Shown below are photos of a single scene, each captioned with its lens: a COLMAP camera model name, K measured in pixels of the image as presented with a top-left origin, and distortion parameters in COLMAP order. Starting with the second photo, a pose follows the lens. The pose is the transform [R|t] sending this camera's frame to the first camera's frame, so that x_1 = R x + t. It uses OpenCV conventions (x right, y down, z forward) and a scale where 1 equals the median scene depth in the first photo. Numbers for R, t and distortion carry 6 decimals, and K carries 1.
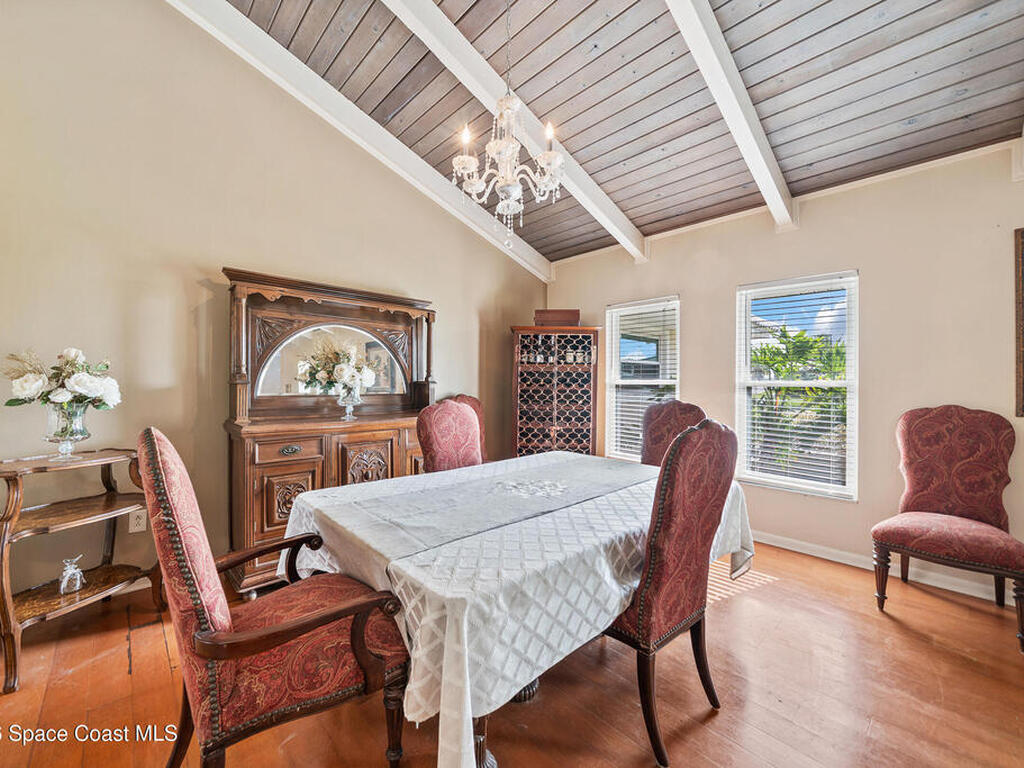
lens RADIAL K [[405.5, 0, 510.6], [0, 405.5, 383.8], [0, 0, 1]] dist [-0.003632, -0.000670]
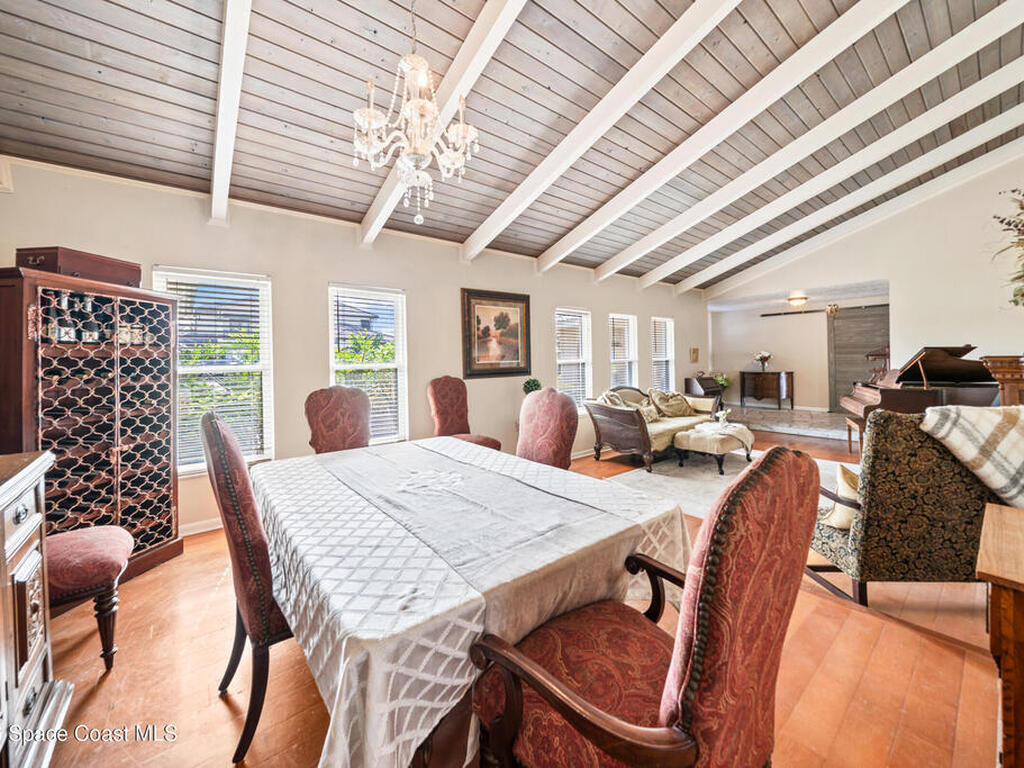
lens RADIAL K [[405.5, 0, 487.3], [0, 405.5, 357.8], [0, 0, 1]] dist [-0.003632, -0.000670]
pose [[0.101007, -0.005842, 0.994869, -0.443927], [0.019314, 0.999806, 0.003910, -0.020890], [-0.994698, 0.018820, 0.101101, 0.377472]]
